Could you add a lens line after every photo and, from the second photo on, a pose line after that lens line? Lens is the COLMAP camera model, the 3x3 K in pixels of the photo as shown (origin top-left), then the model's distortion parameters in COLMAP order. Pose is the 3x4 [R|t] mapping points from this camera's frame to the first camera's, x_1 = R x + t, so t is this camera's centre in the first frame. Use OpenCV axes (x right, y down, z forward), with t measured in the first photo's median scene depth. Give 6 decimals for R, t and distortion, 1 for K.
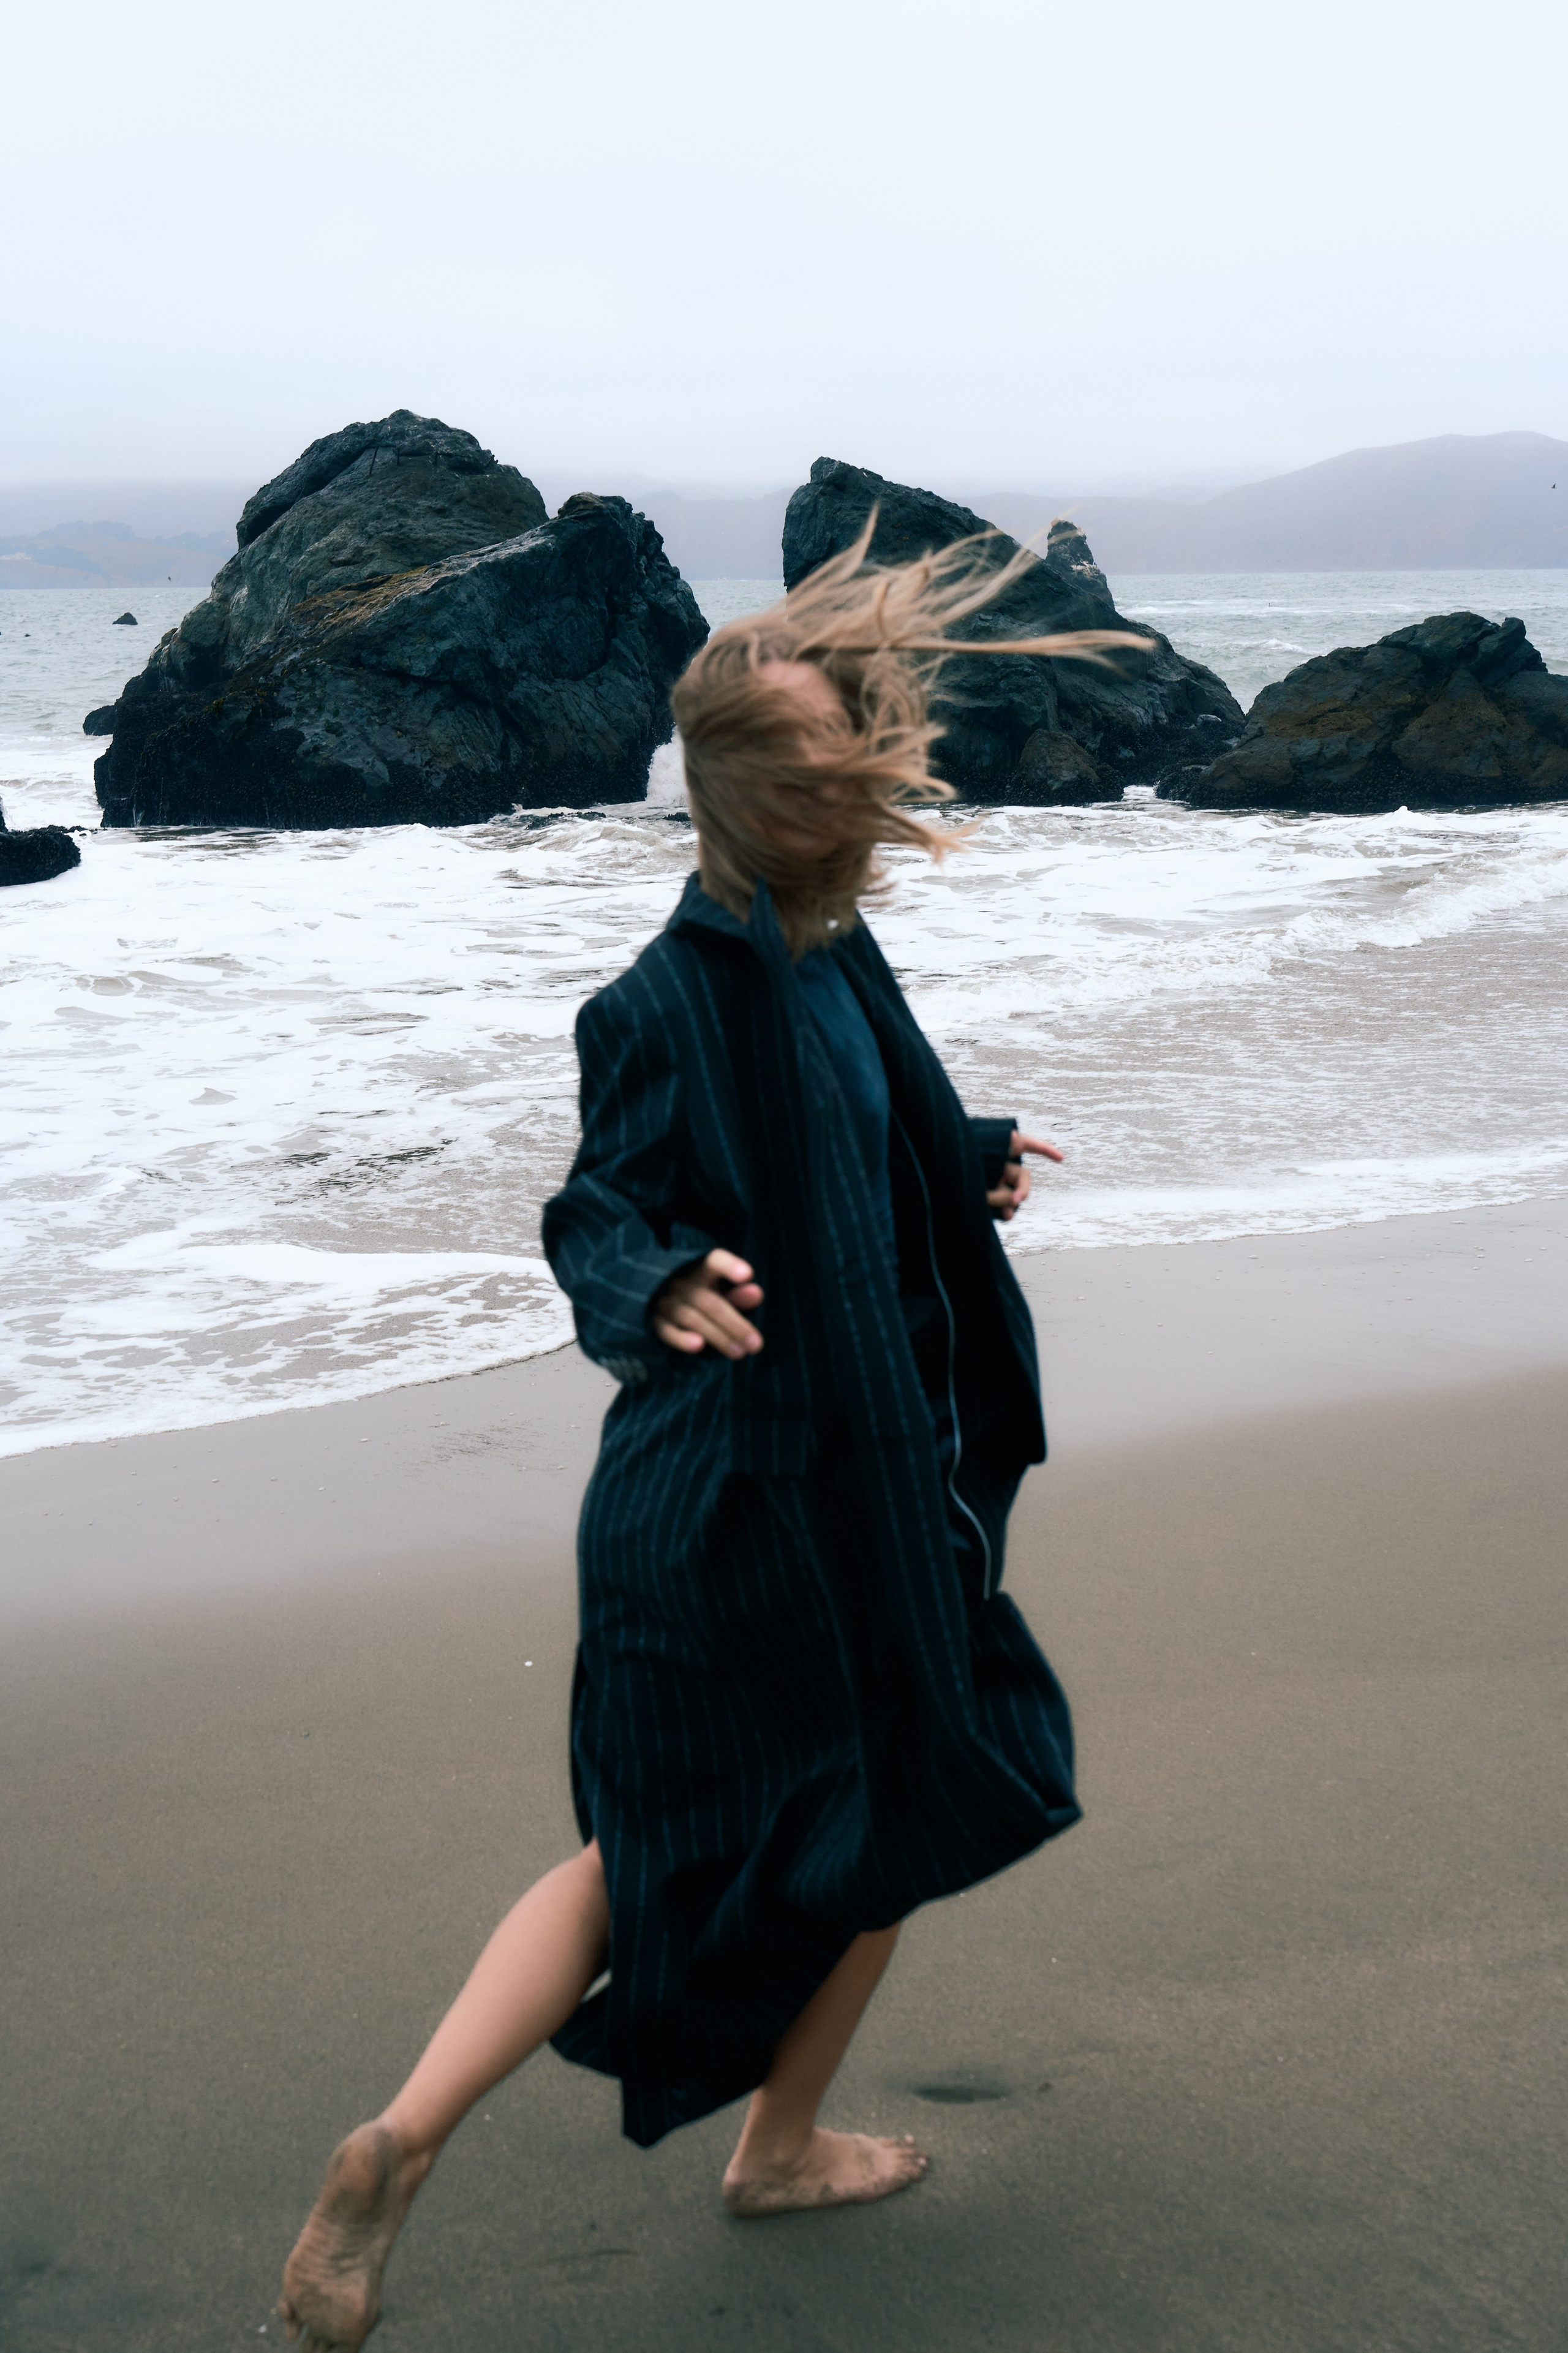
lens RADIAL K [[3217.7, 0, 791.6], [0, 3217.7, 1187.6], [0, 0, 1]] dist [-0.014740, 0.000000]
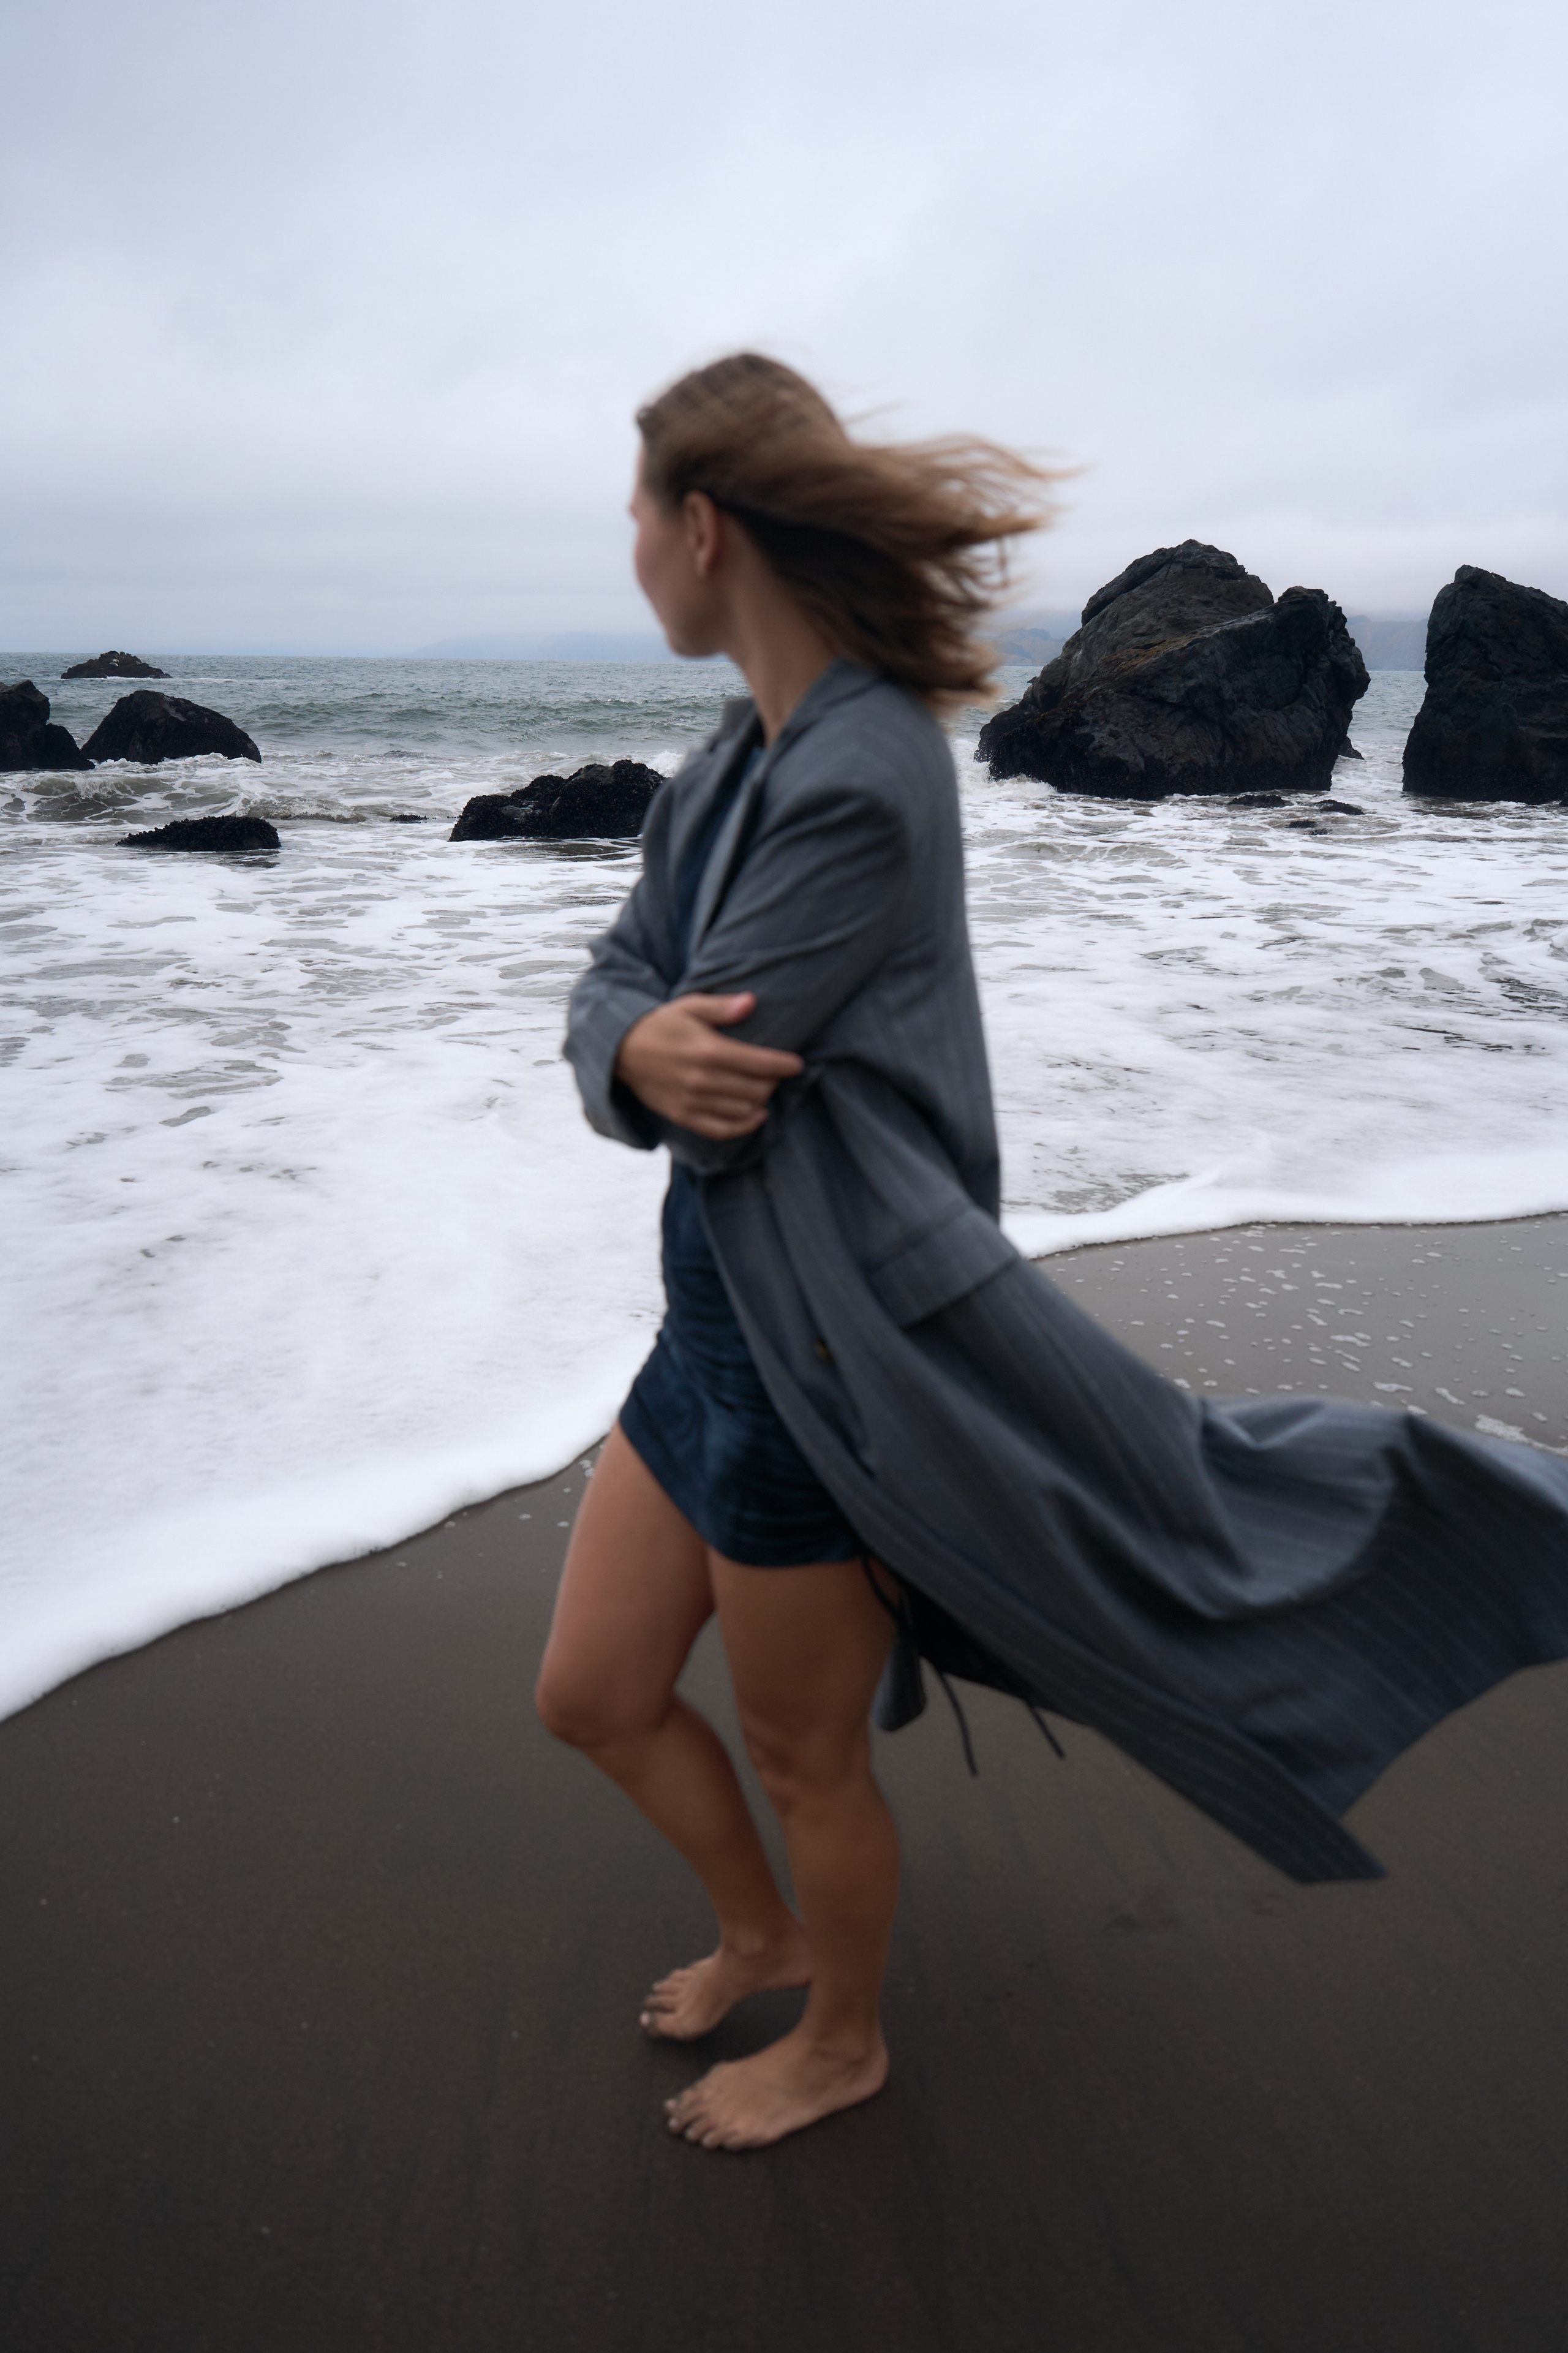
lens RADIAL K [[1638.4, 0, 775.9], [0, 1638.4, 1219.3], [0, 0, 1]] dist [-0.001488, -0.004667]
pose [[0.934620, 0.135175, -0.328958, 0.001566], [-0.089453, 0.984566, 0.150429, -0.011398], [0.344215, -0.111168, 0.932286, 0.142476]]
